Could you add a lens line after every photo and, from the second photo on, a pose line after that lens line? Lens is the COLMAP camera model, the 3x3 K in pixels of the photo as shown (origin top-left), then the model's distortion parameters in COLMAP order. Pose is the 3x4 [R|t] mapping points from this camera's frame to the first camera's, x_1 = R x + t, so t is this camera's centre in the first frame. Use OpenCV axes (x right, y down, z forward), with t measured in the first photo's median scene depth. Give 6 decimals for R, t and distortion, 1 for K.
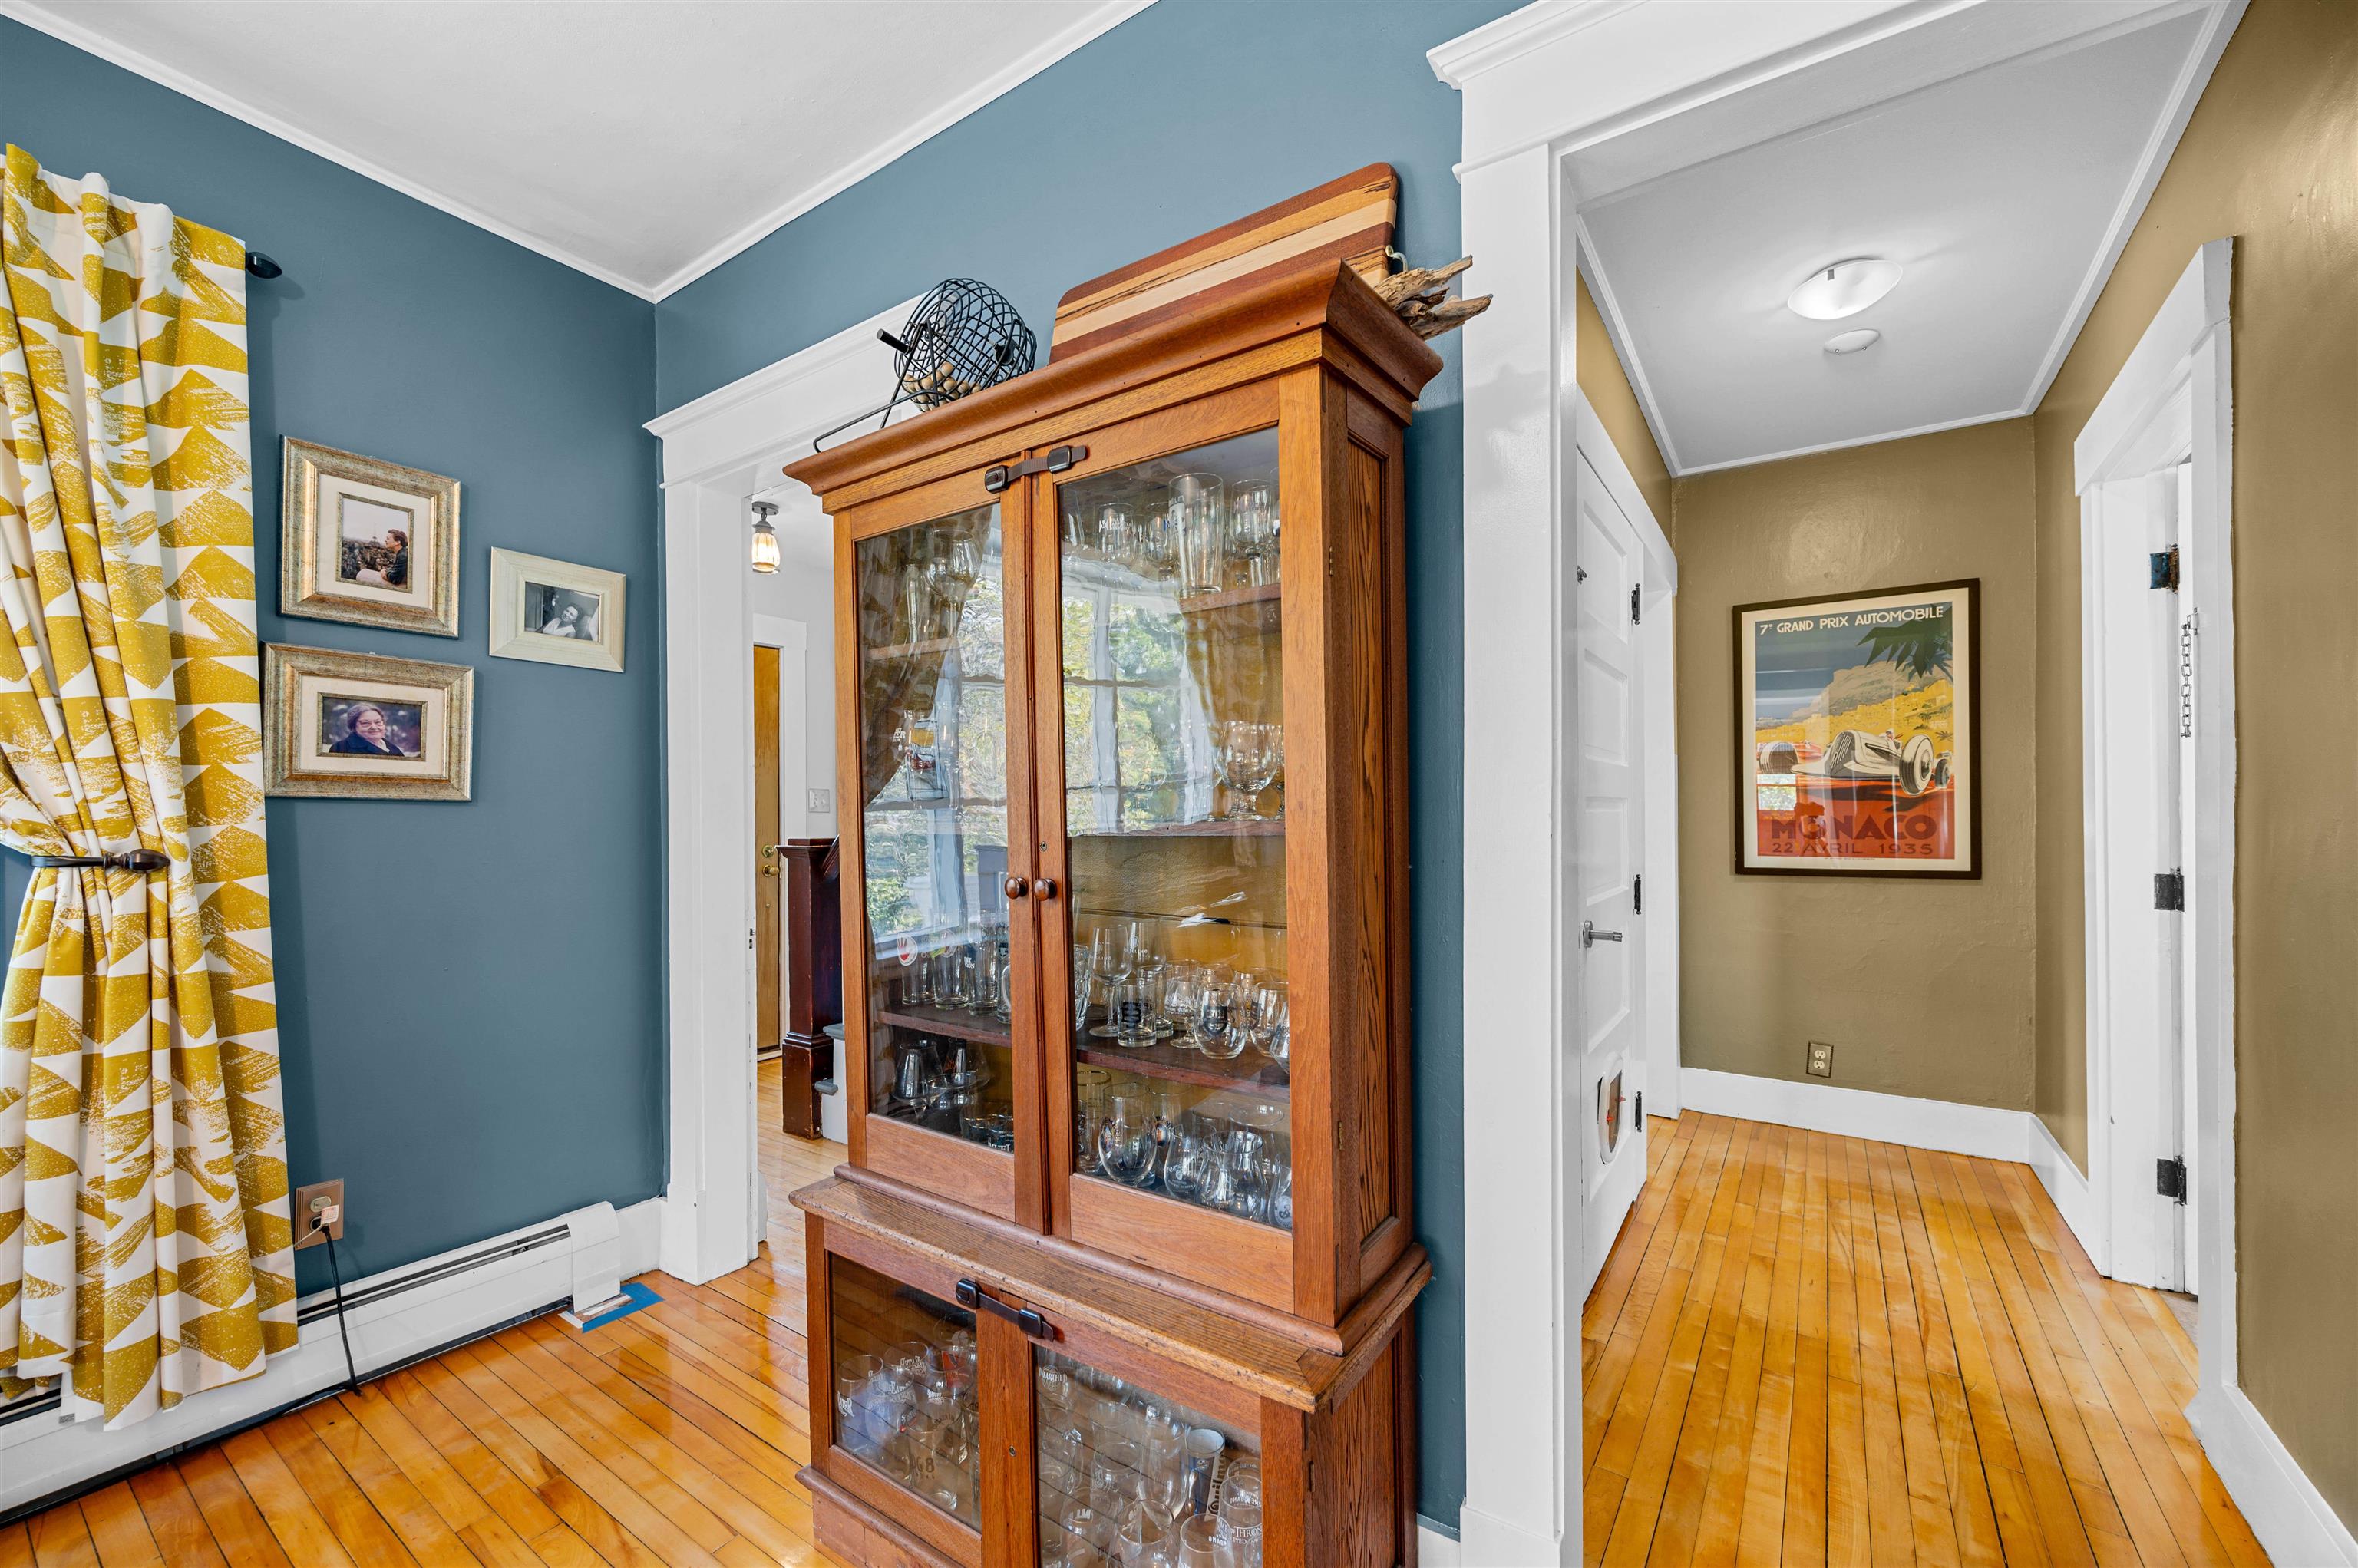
lens RADIAL K [[935.4, 0, 1178.0], [0, 935.4, 799.9], [0, 0, 1]] dist [-0.002261, 0.000807]
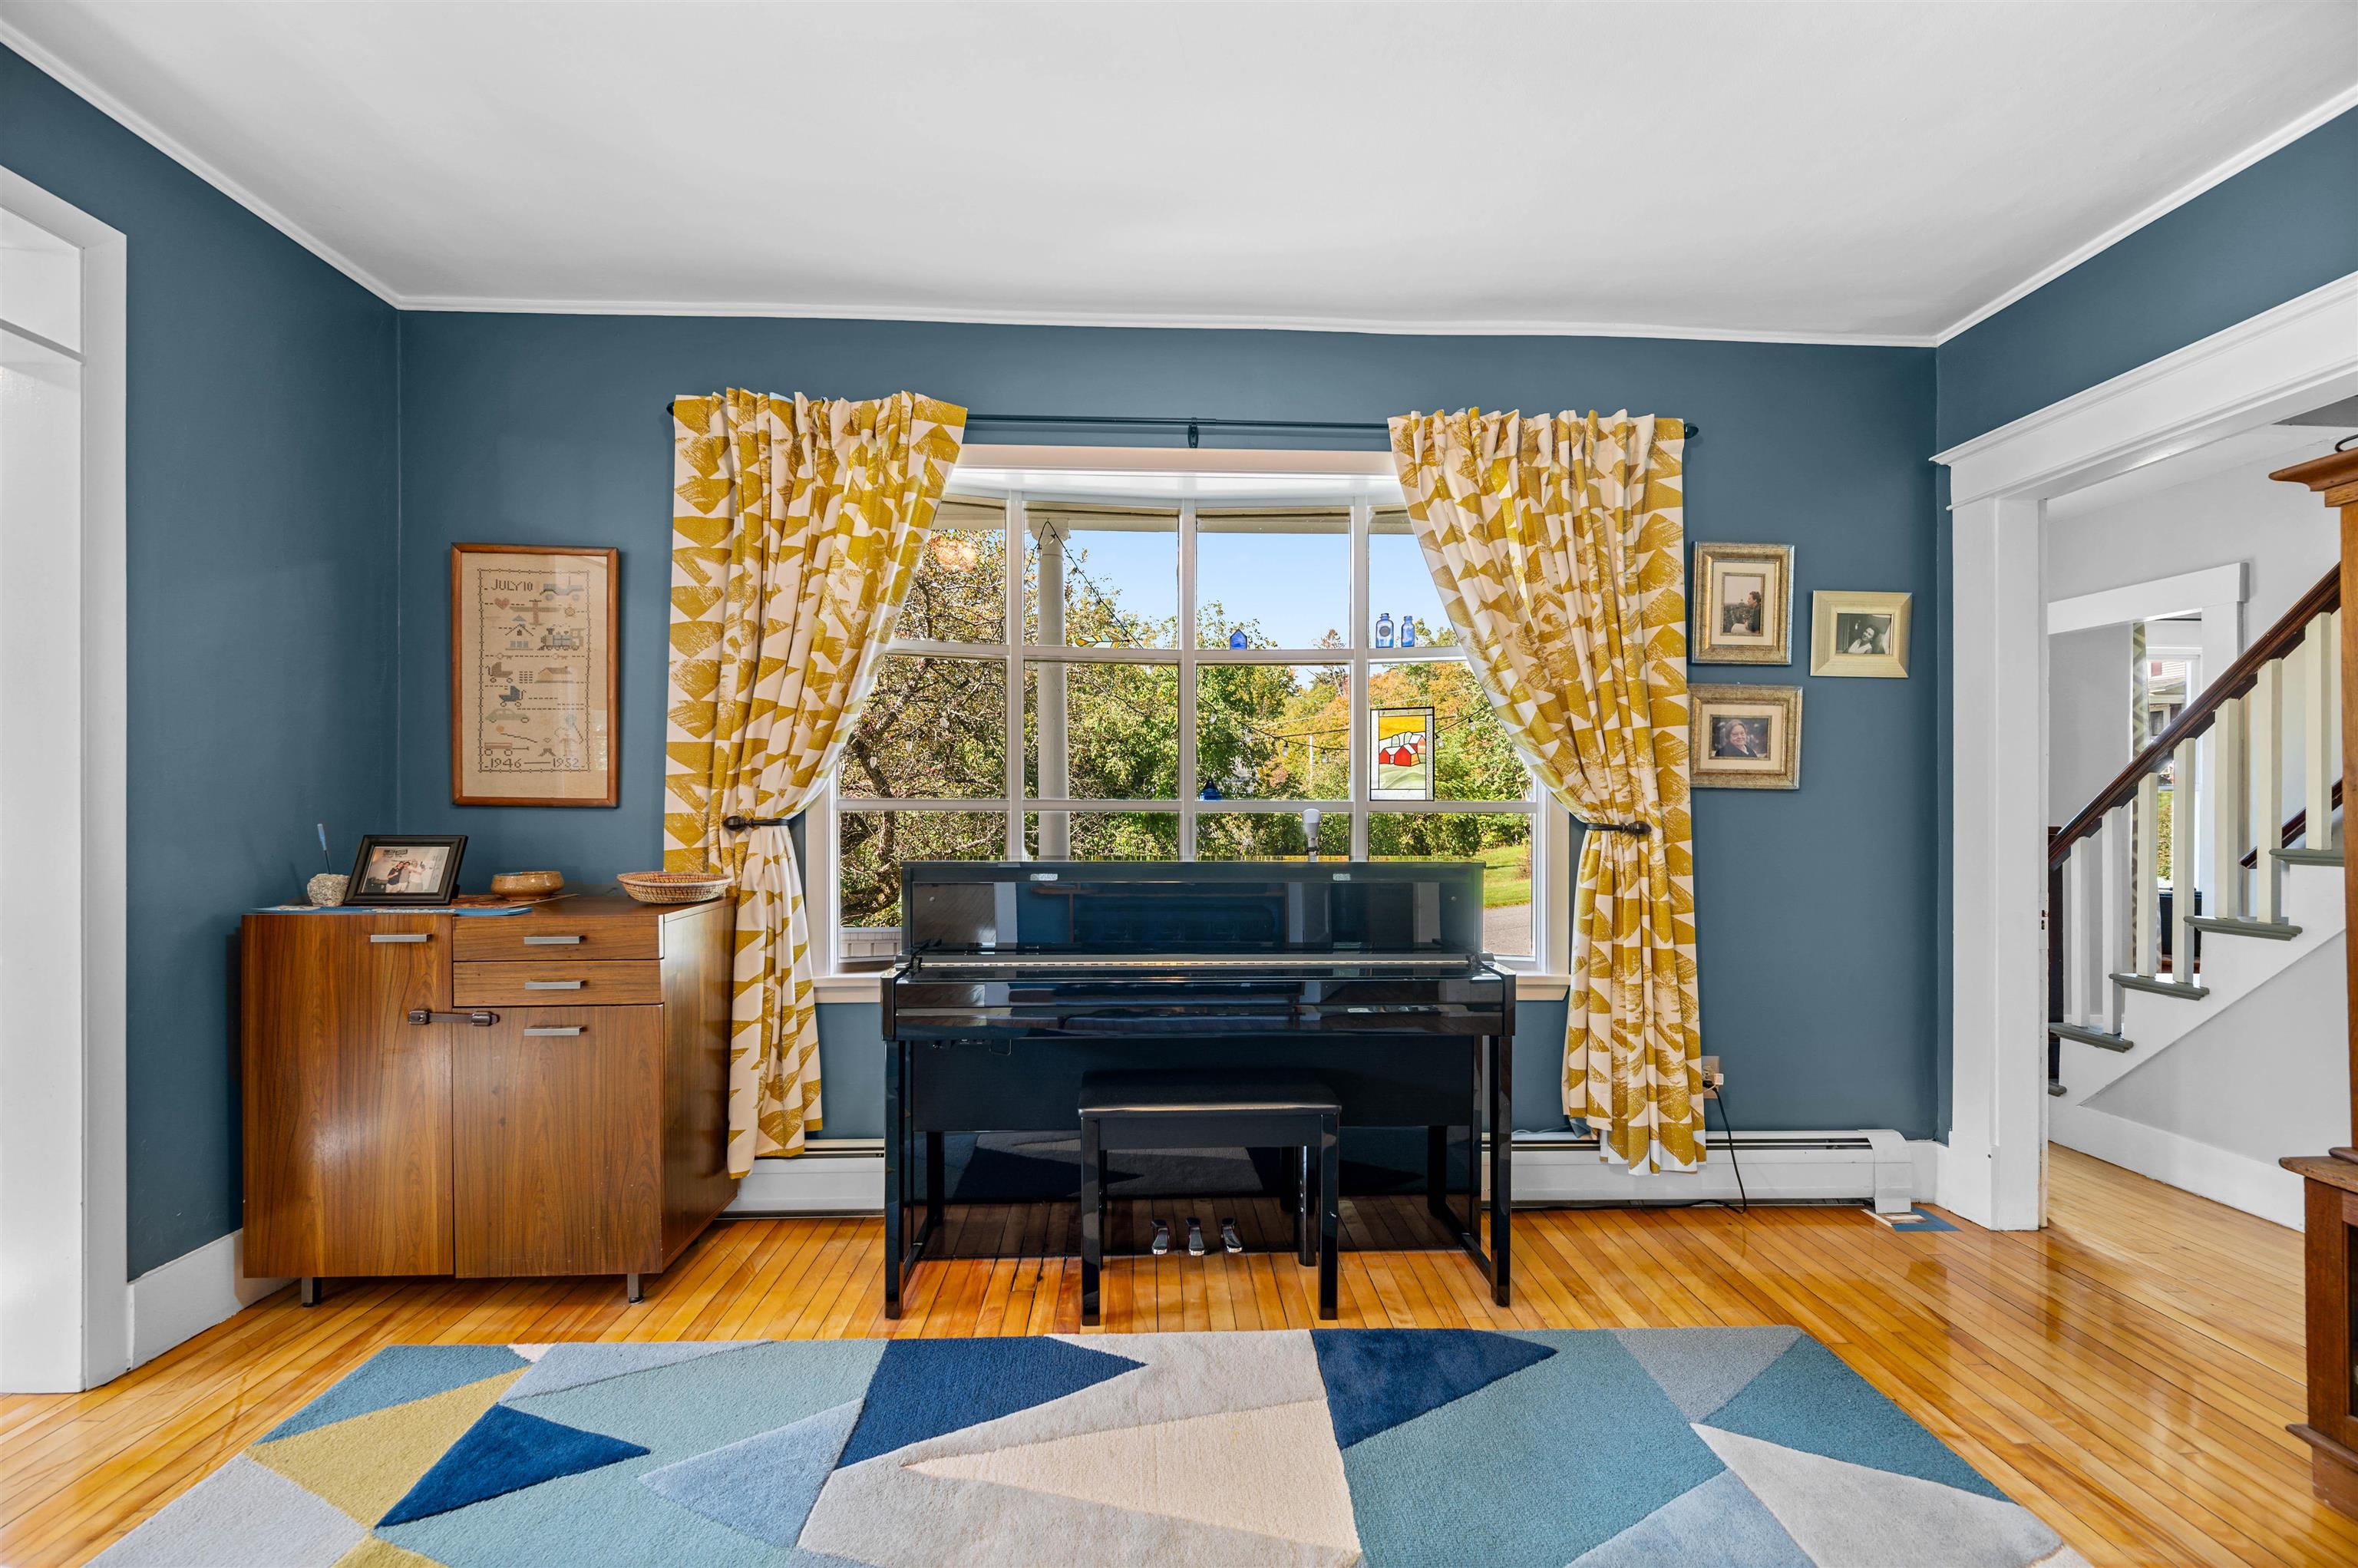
lens RADIAL K [[935.4, 0, 1181.0], [0, 935.4, 798.1], [0, 0, 1]] dist [-0.002261, 0.000807]
pose [[0.598610, 0.002031, -0.801038, -0.270301], [0.006823, 0.999948, 0.007634, -0.003750], [0.801012, -0.010036, 0.598565, -0.543205]]
